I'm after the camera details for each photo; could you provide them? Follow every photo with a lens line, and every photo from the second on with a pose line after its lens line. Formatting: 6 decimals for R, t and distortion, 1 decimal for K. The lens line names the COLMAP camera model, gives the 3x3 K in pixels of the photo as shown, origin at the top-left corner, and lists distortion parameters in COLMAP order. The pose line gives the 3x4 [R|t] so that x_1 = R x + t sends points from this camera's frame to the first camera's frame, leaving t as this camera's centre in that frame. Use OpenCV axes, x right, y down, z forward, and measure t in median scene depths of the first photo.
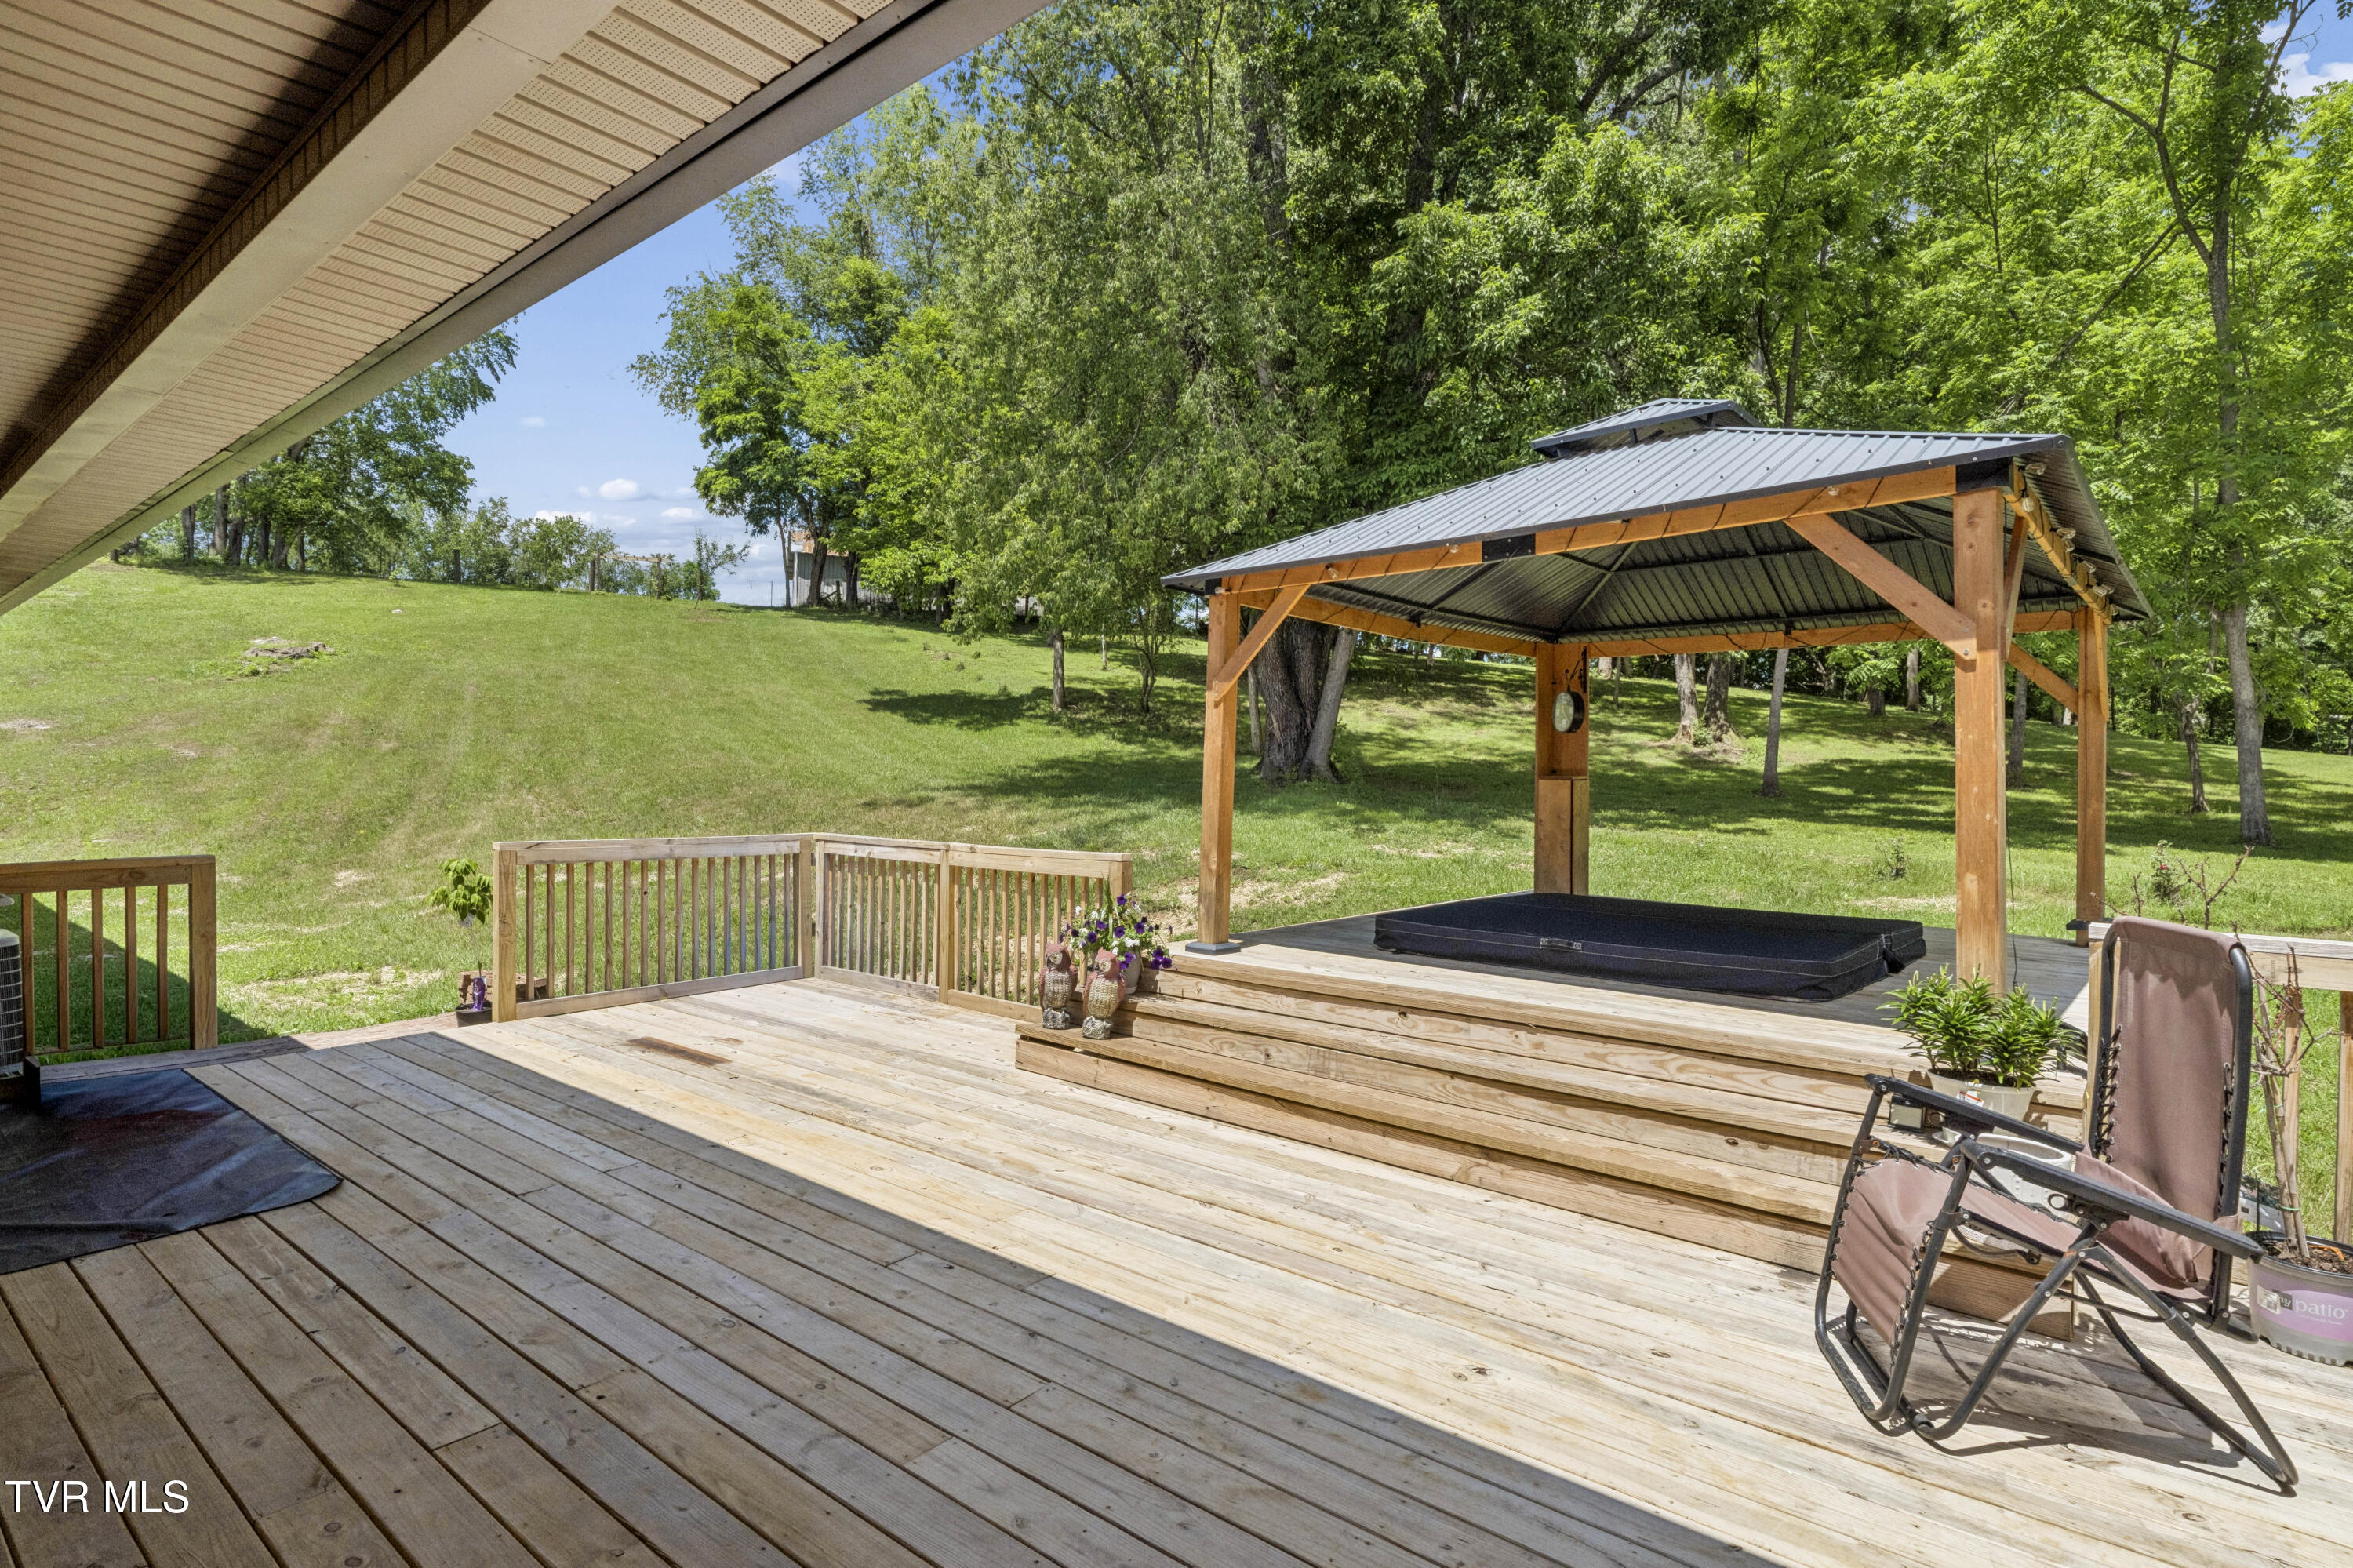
lens RADIAL K [[1179.9, 0, 1176.5], [0, 1179.9, 784.0], [0, 0, 1]] dist [-0.000184, 0.000035]
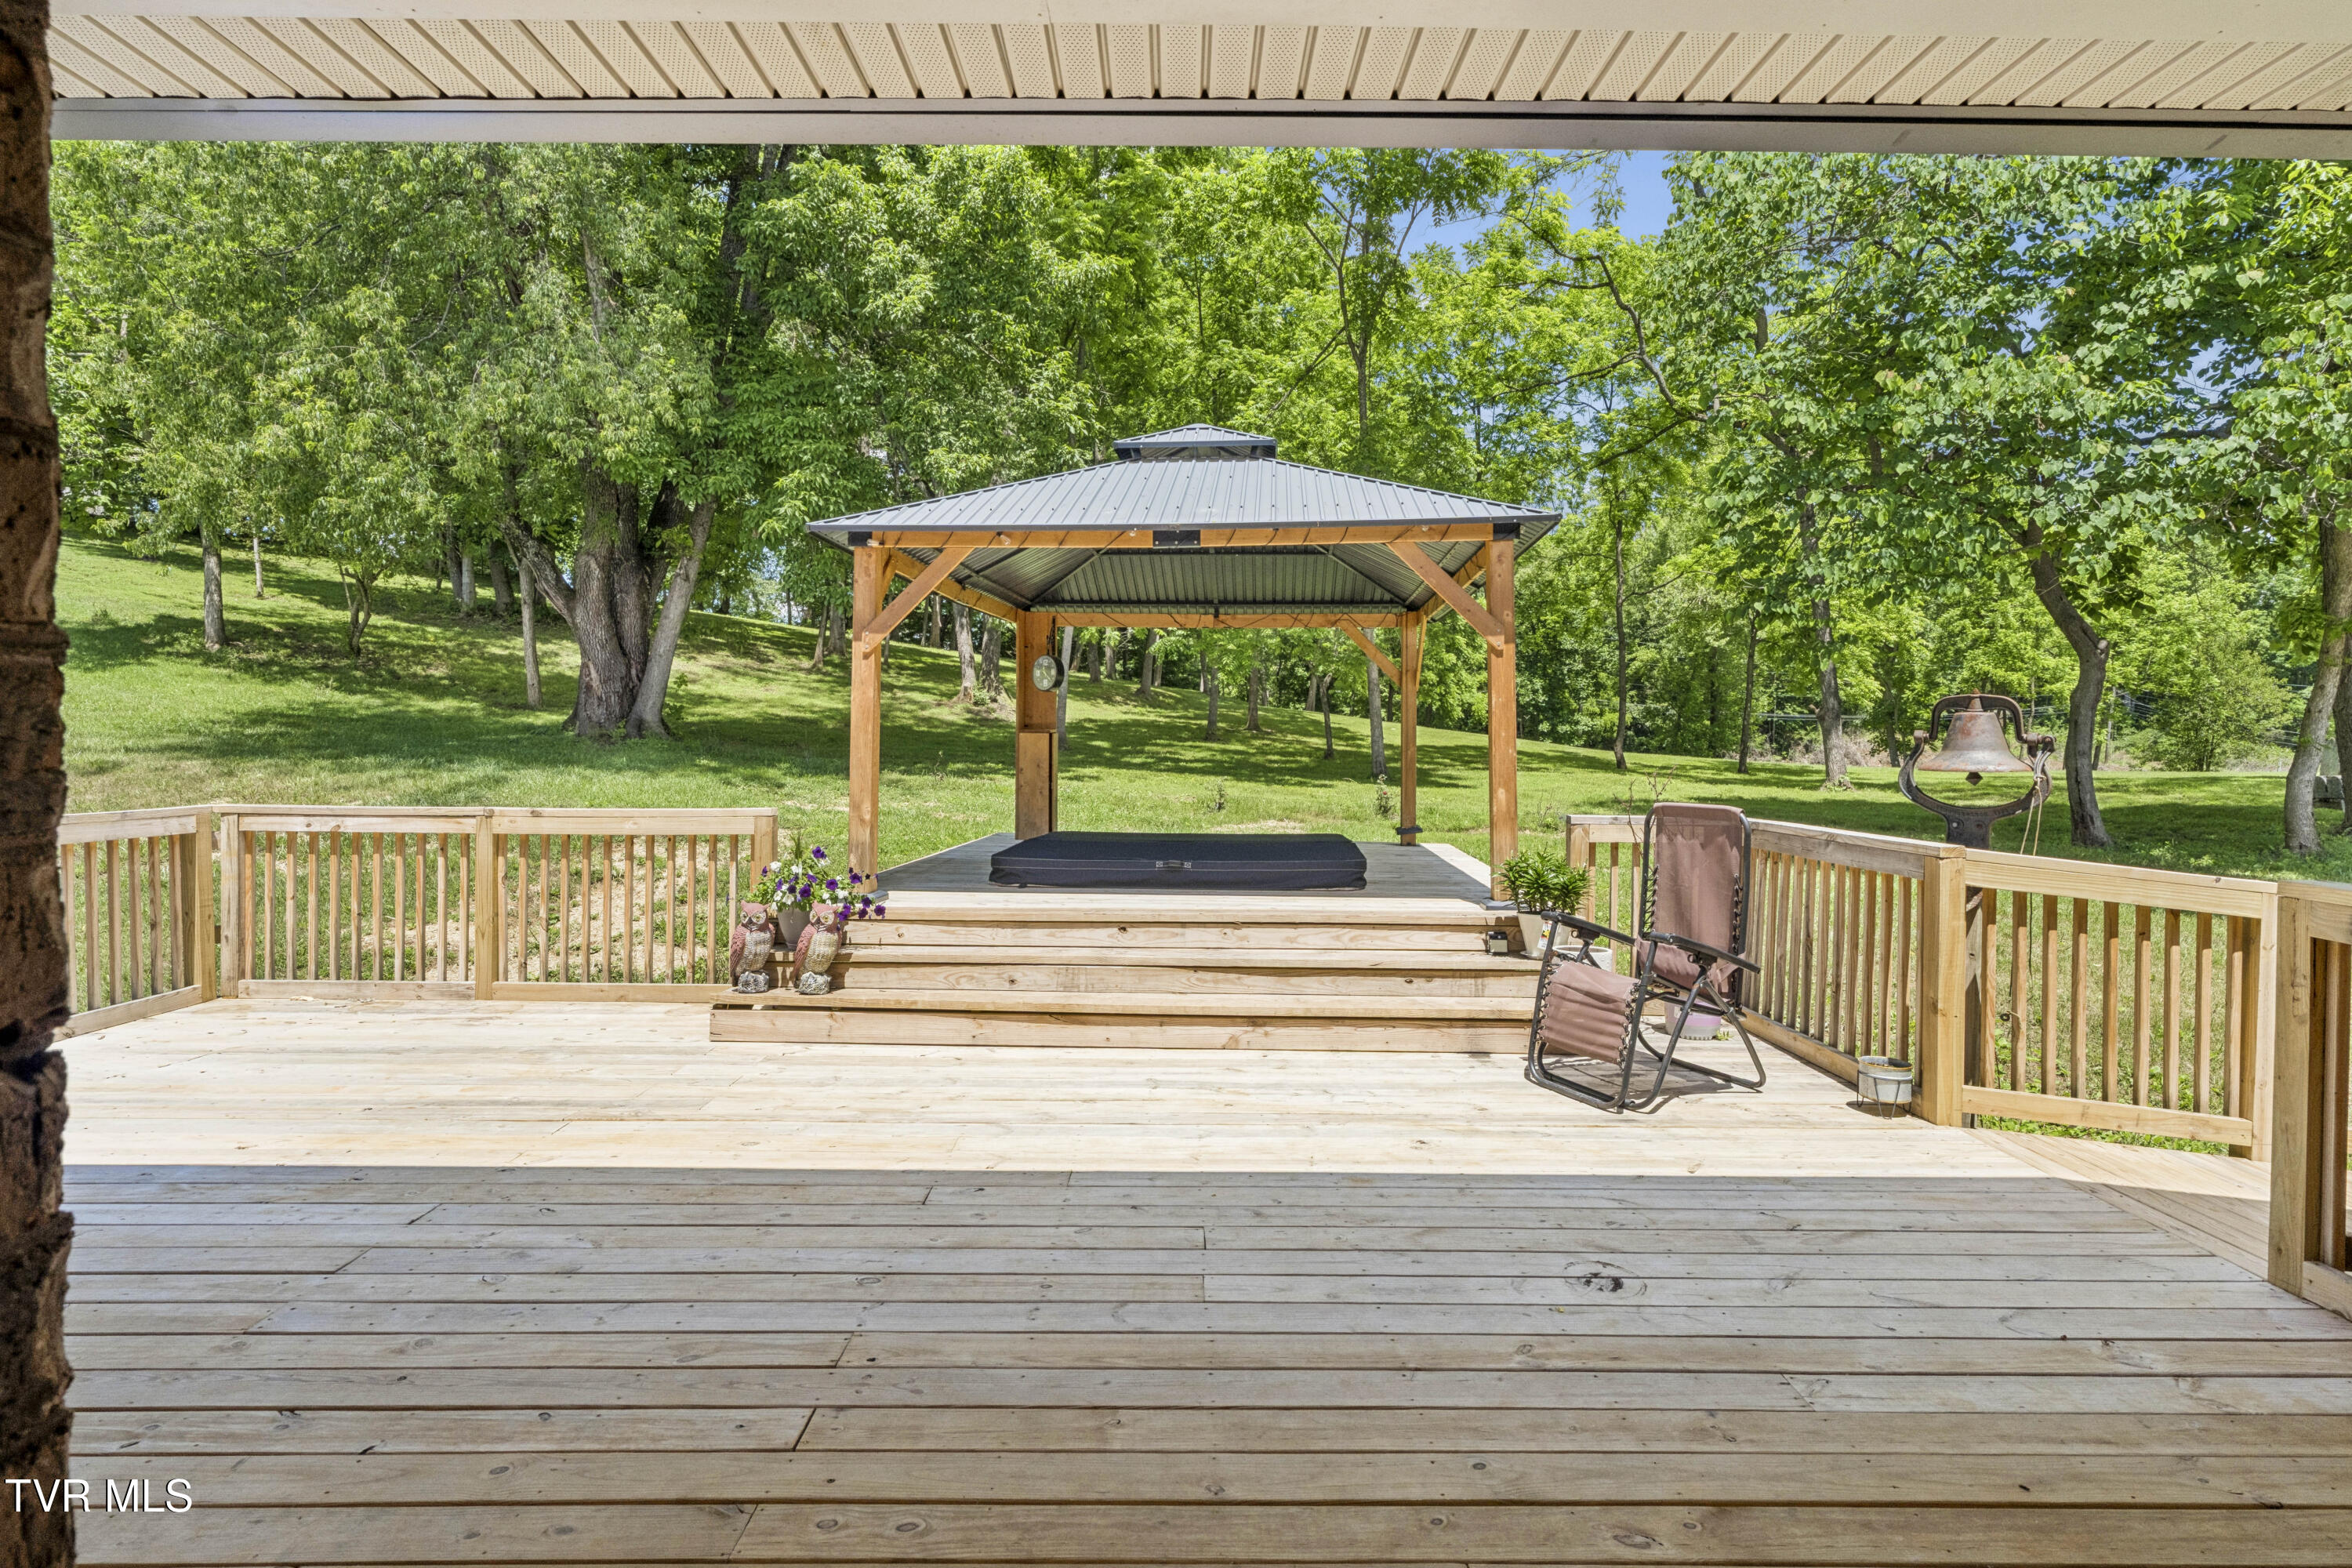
lens RADIAL K [[1194.9, 0, 1176.0], [0, 1194.9, 784.0], [0, 0, 1]] dist [-0.004500, 0.000071]
pose [[0.769525, -0.028440, 0.637984, -0.349588], [0.006914, 0.999320, 0.036208, 0.005611], [-0.638580, -0.023452, 0.769198, 0.038017]]
